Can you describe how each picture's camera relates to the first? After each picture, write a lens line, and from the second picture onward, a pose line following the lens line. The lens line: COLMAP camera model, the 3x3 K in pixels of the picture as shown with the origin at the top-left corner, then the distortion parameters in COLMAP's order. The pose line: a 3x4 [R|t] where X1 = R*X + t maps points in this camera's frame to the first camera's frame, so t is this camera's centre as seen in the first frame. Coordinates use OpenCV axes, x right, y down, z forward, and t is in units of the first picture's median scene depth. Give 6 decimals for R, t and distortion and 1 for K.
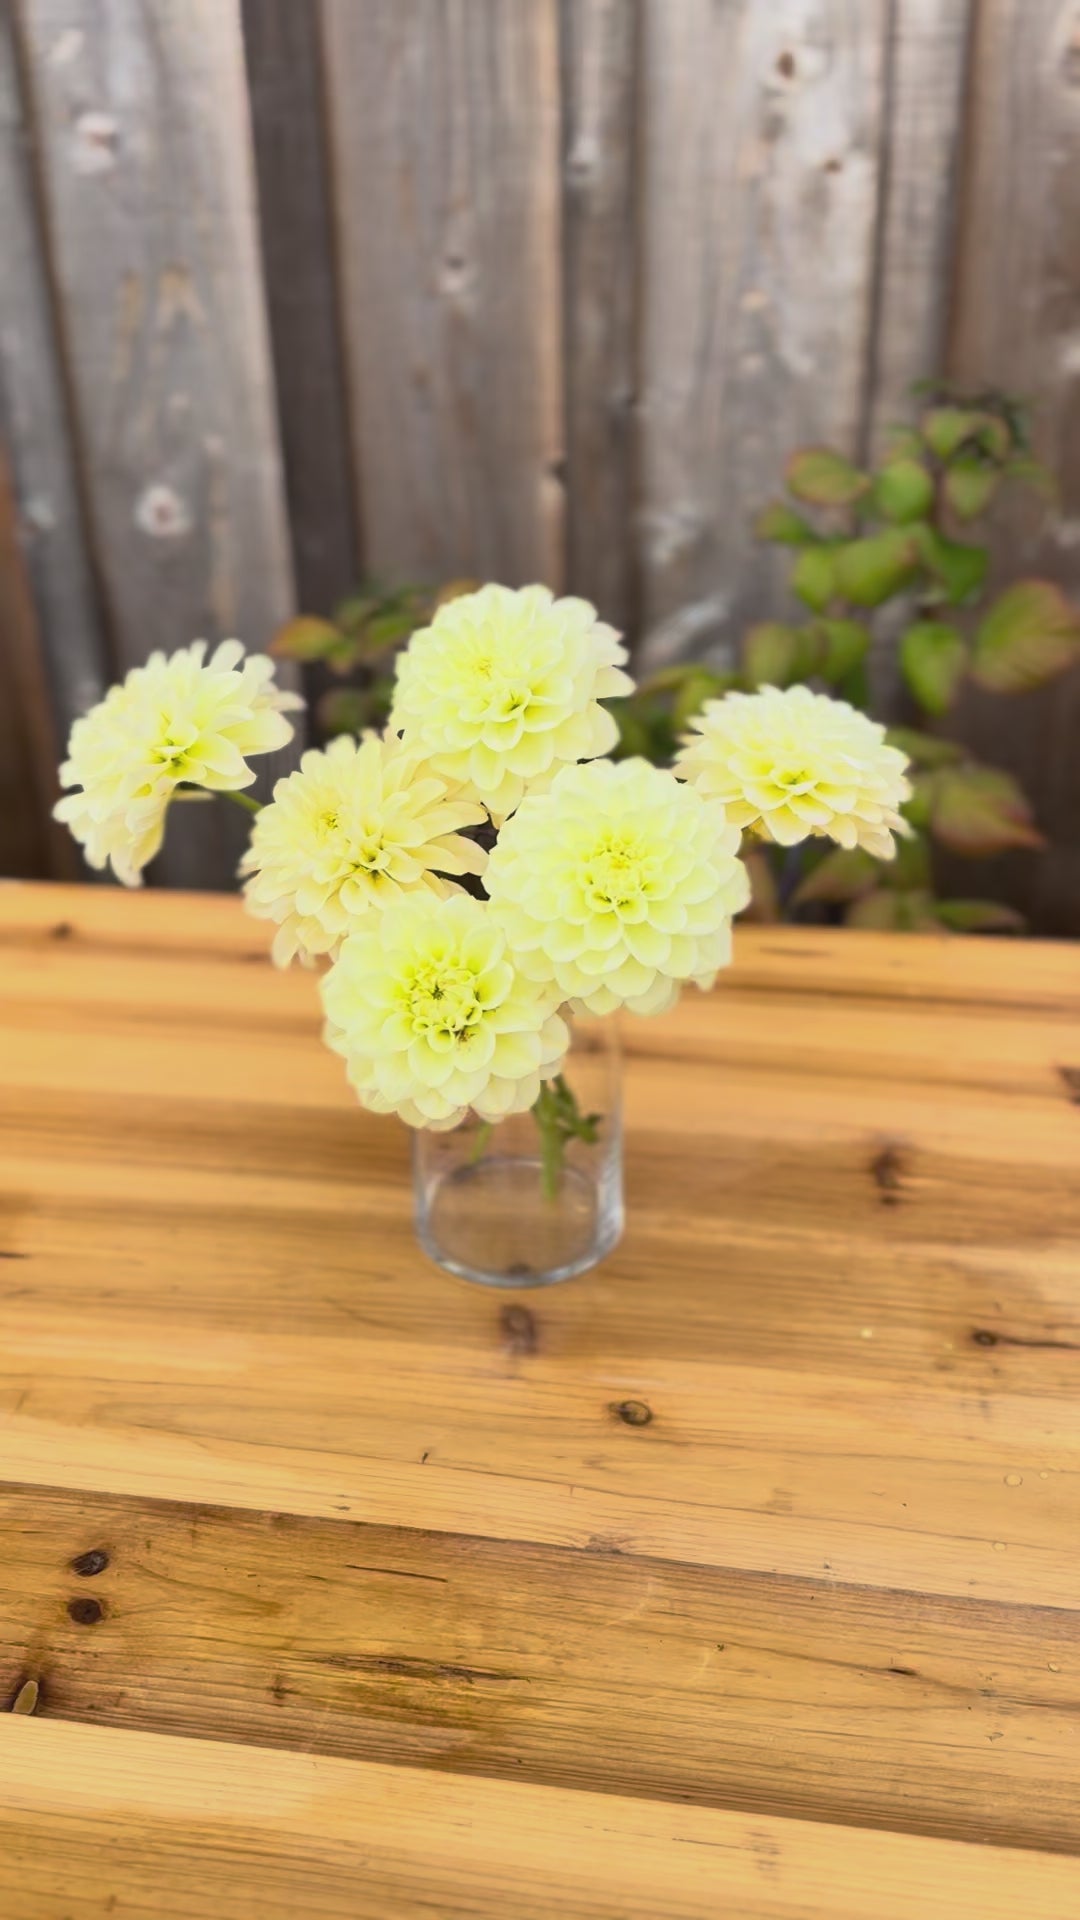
lens RADIAL K [[1554.0, 0, 513.3], [0, 1554.0, 912.9], [0, 0, 1]] dist [0.109590, -0.061590]
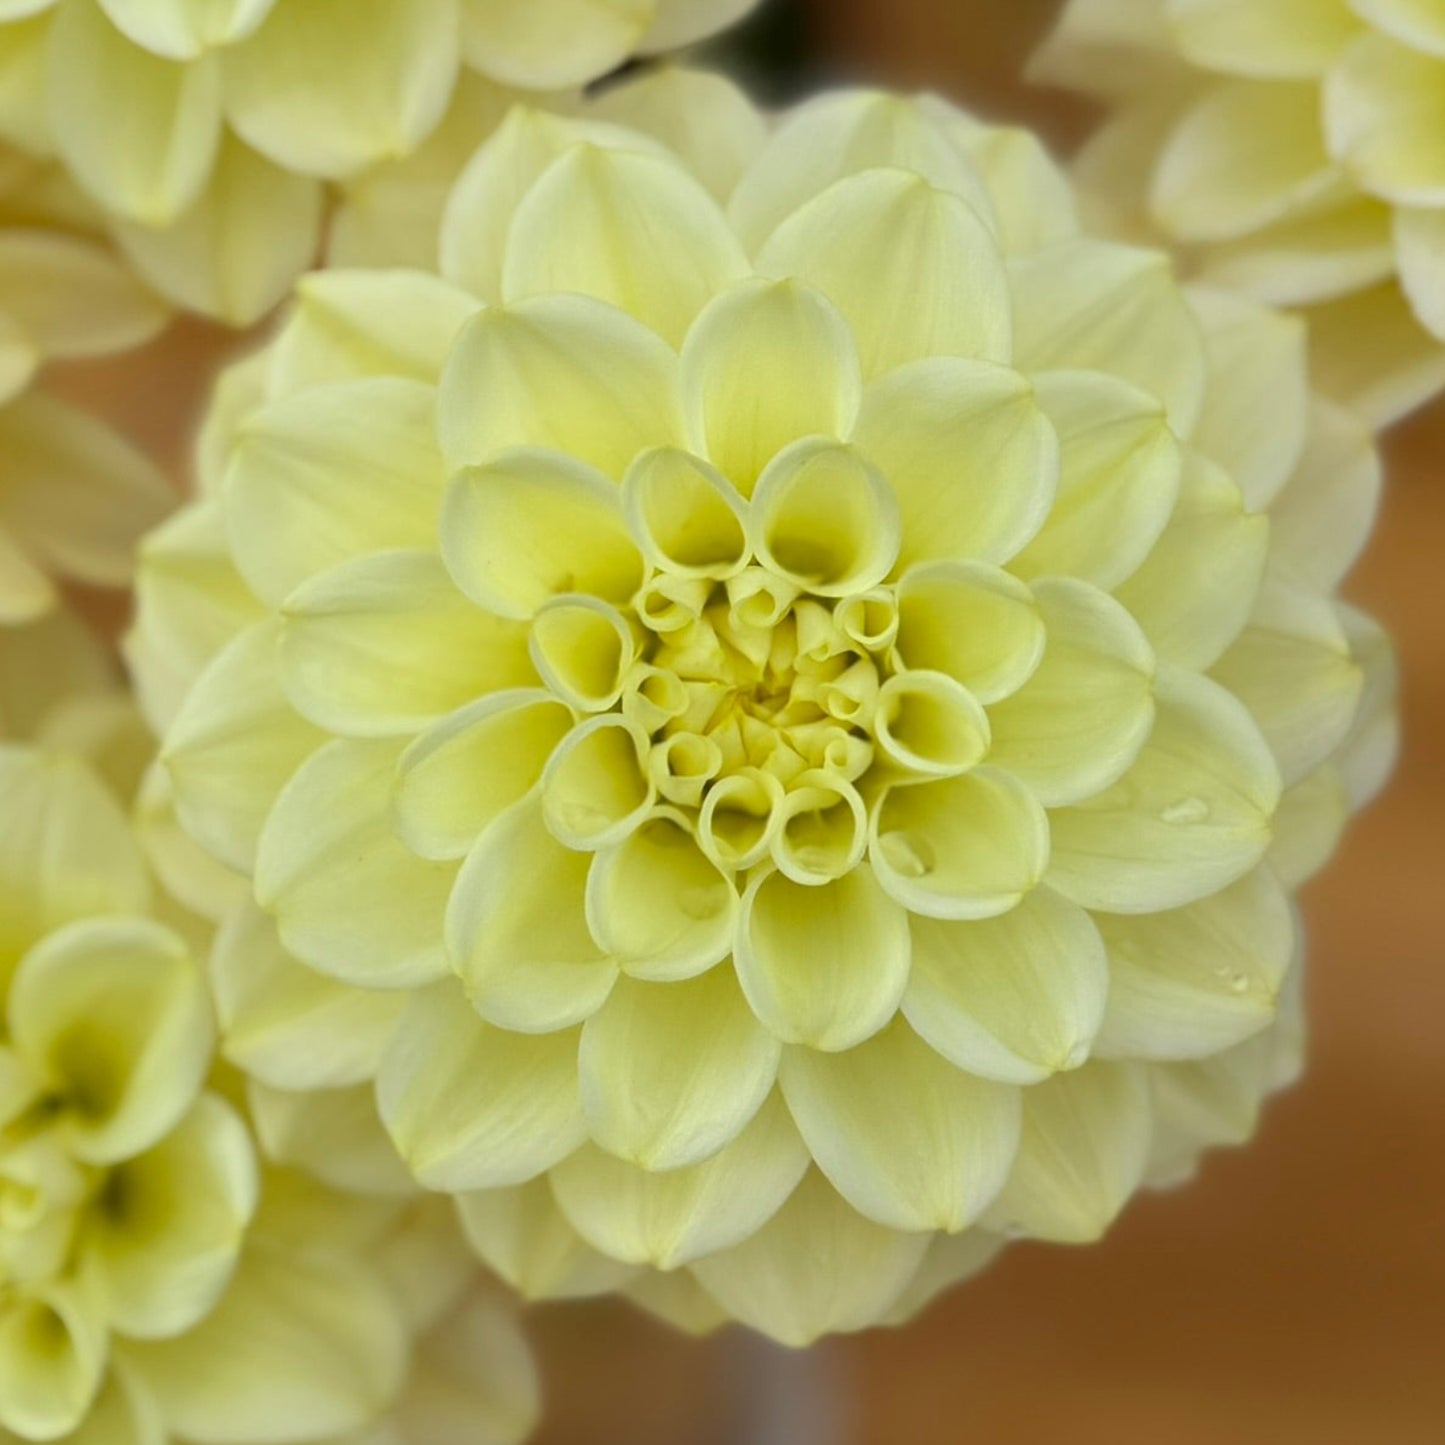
lens RADIAL K [[3182.2, 0, 747.2], [0, 3182.2, 678.5], [0, 0, 1]] dist [0.313145, 0.000000]
pose [[0.999737, 0.006855, 0.021864, 0.050413], [-0.012077, 0.968546, 0.248543, -0.119244], [-0.019472, -0.248742, 0.968374, 0.545628]]
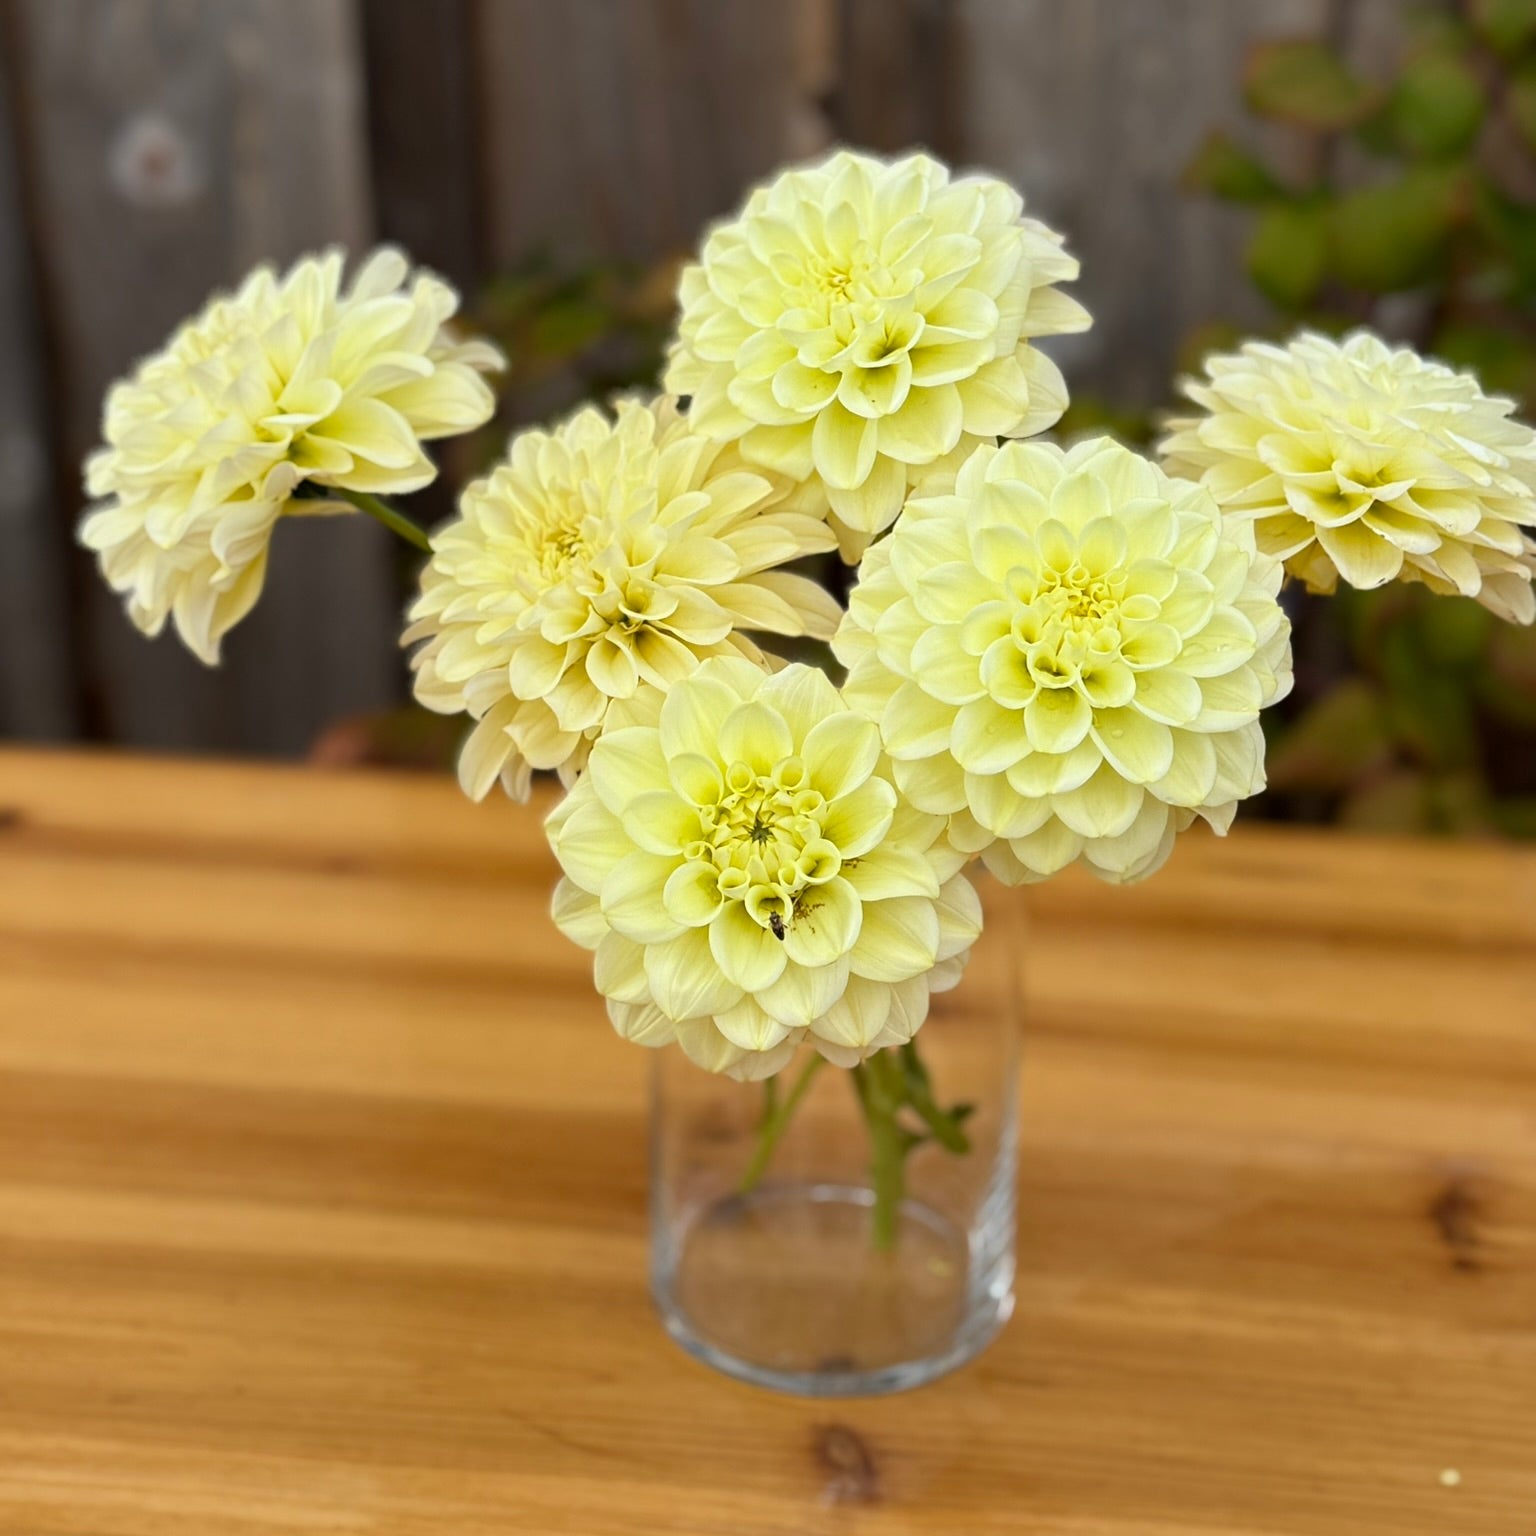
lens RADIAL K [[2602.7, 0, 726.2], [0, 2602.7, 773.3], [0, 0, 1]] dist [0.100724, 0.000000]
pose [[0.999580, 0.015949, 0.024193, -0.077967], [-0.014664, 0.998518, -0.052401, 0.074225], [-0.024993, 0.052024, 0.998333, 0.032730]]
